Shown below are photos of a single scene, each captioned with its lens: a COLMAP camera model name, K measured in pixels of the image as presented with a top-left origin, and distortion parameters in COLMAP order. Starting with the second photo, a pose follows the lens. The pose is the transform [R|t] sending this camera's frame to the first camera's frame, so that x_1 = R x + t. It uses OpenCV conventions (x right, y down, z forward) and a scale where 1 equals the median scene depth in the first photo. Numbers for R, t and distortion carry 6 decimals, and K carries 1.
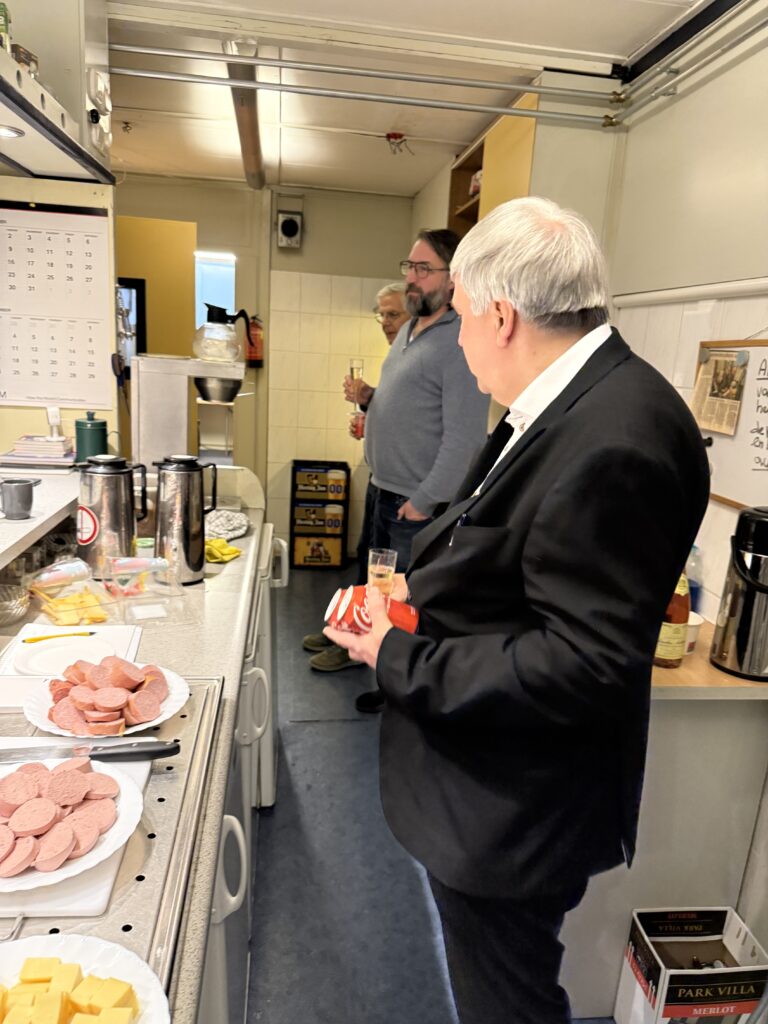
lens RADIAL K [[720.0, 0, 365.6], [0, 720.0, 515.8], [0, 0, 1]] dist [0.032565, -0.056574]
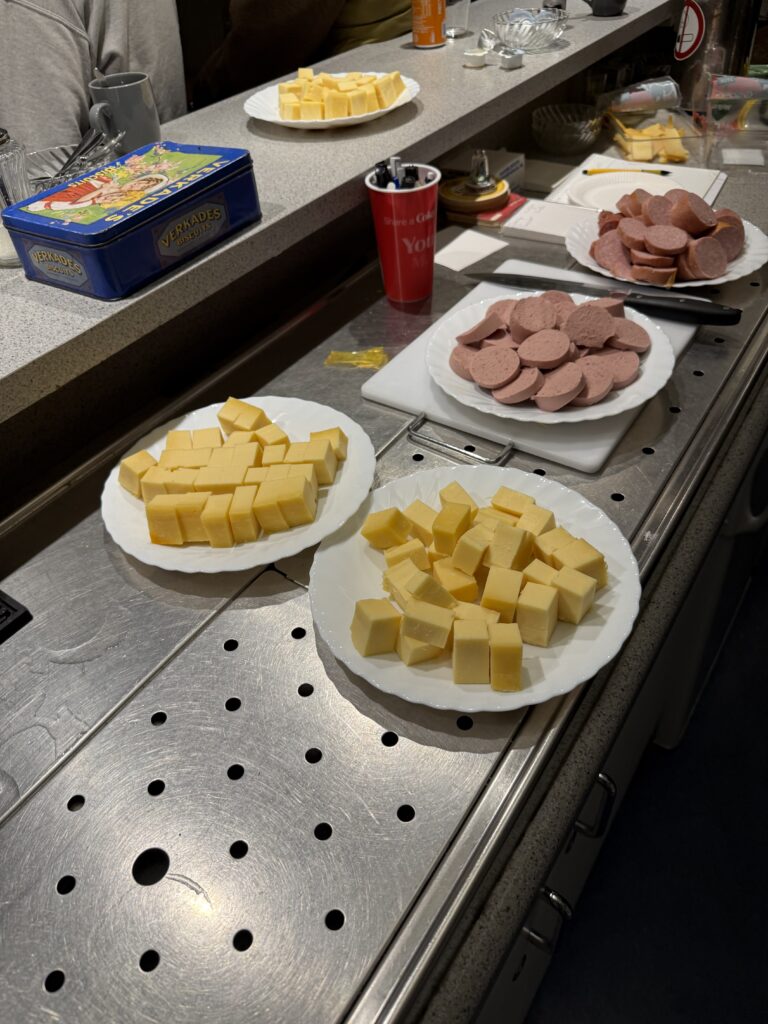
lens RADIAL K [[720.0, 0, 365.6], [0, 720.0, 515.8], [0, 0, 1]] dist [0.032565, -0.056574]
pose [[0.740698, 0.364802, -0.564168, -0.043054], [-0.012436, 0.847039, 0.531385, 0.095295], [0.671723, -0.386579, 0.631937, 0.171948]]
